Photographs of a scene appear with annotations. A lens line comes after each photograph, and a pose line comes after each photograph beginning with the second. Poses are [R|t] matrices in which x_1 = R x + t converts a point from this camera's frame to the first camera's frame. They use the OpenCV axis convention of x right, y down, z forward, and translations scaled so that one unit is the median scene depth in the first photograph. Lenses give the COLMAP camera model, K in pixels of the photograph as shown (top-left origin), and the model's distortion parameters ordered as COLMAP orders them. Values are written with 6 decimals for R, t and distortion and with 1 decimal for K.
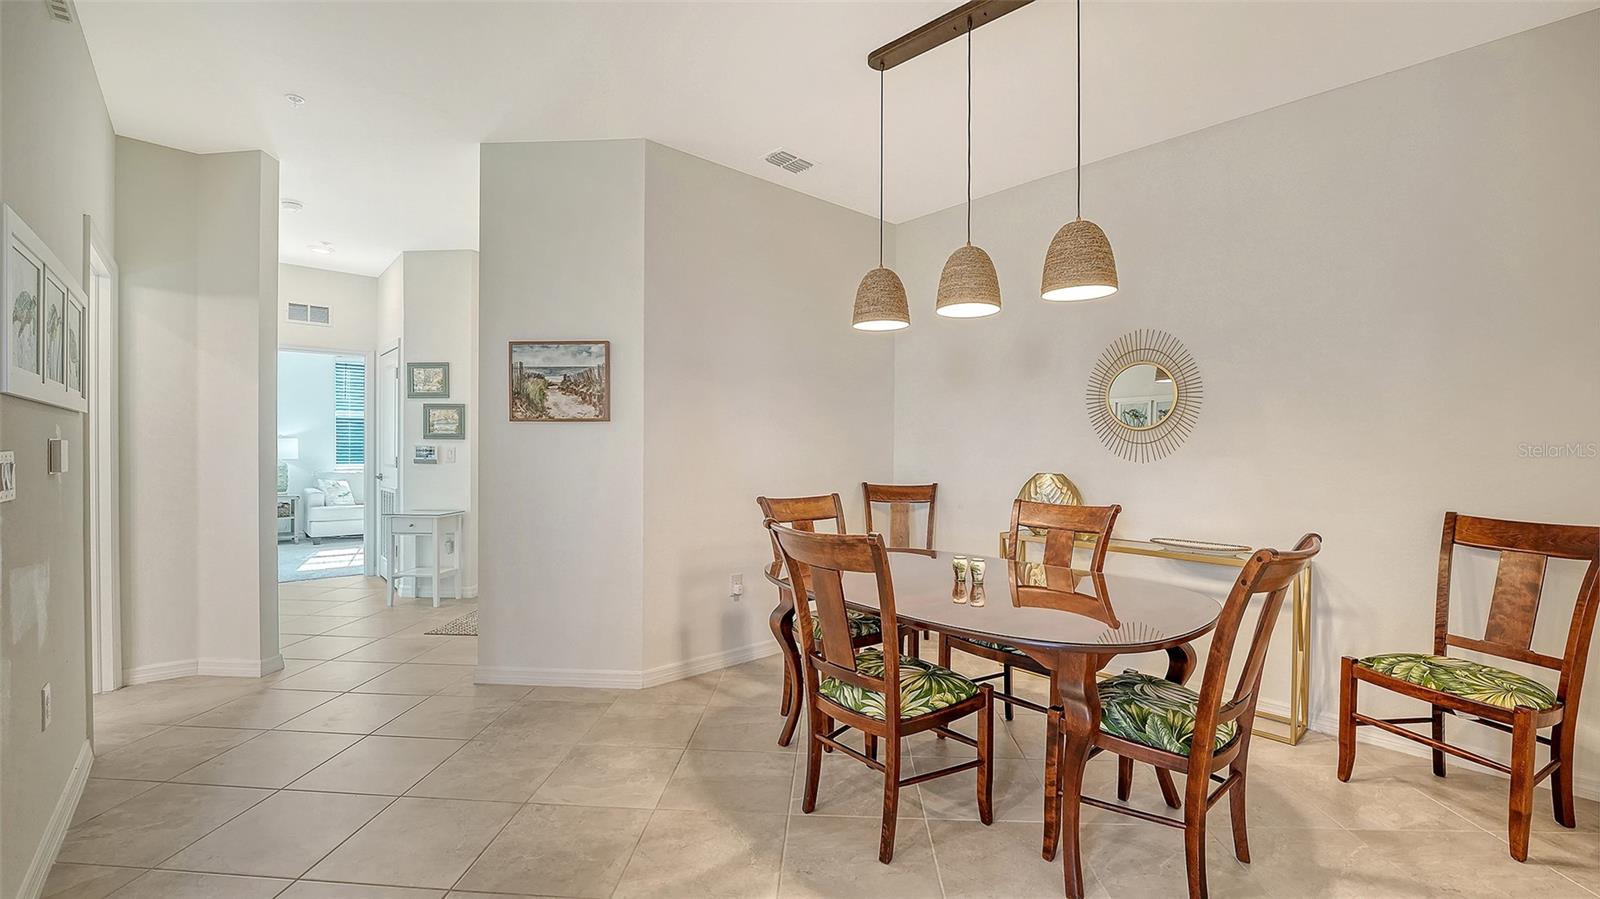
lens RADIAL K [[659.1, 0, 791.4], [0, 659.1, 449.6], [0, 0, 1]] dist [-0.018648, 0.000419]
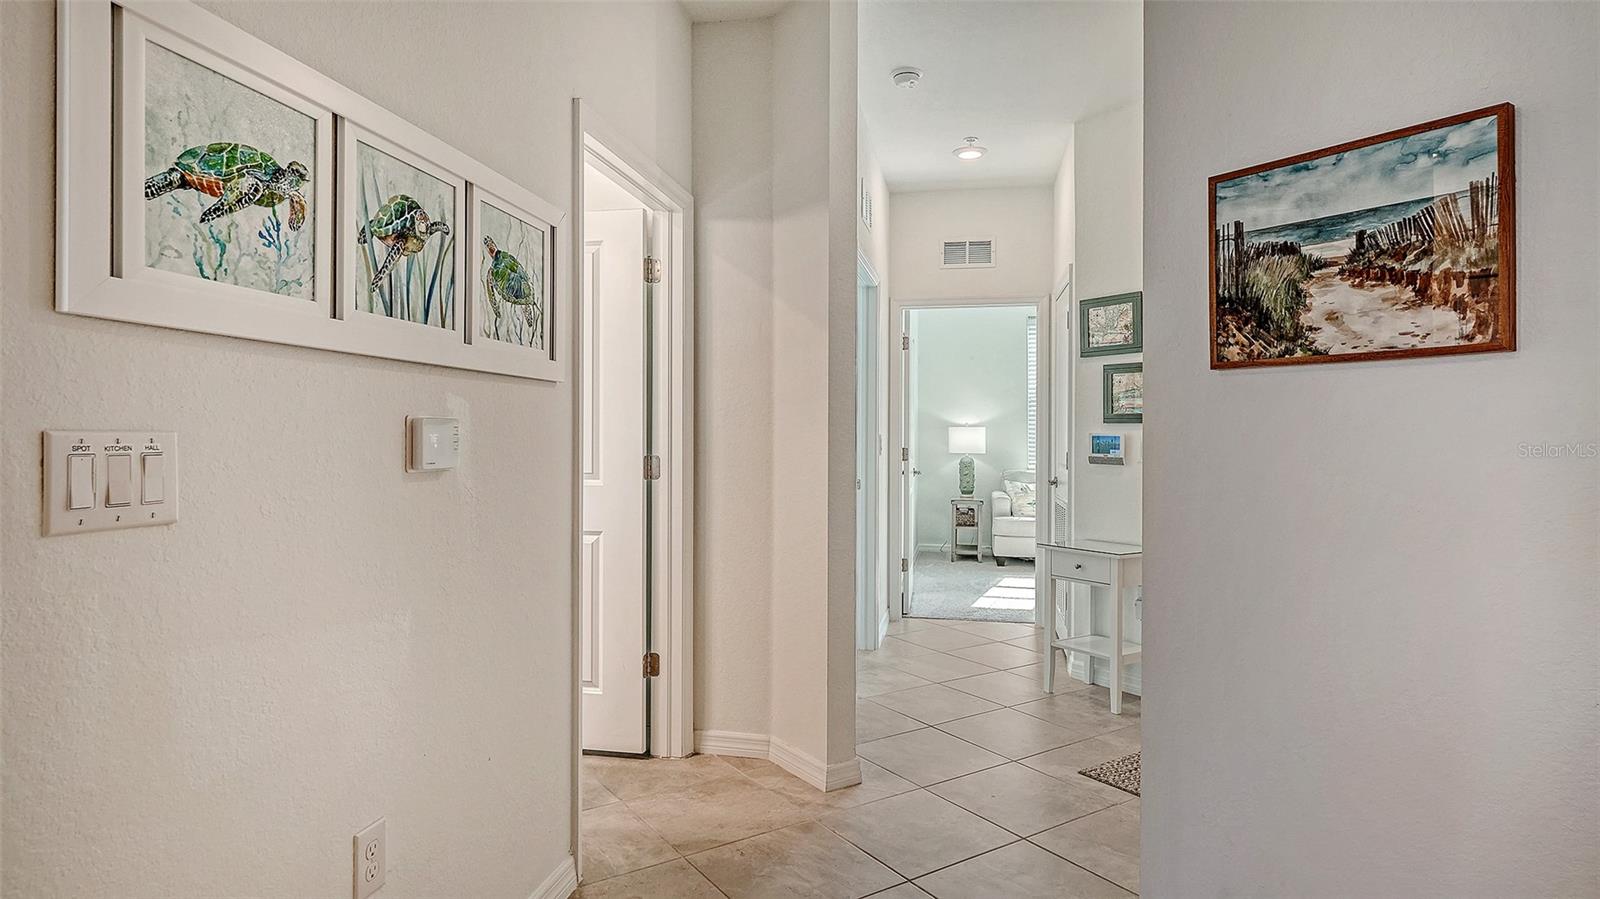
lens RADIAL K [[877.0, 0, 791.3], [0, 877.0, 438.2], [0, 0, 1]] dist [-0.007999, -0.000523]
pose [[0.604746, -0.000925, -0.796418, -0.093835], [-0.004270, 0.999981, -0.004403, 0.002235], [0.796407, 0.006063, 0.604731, 0.285937]]
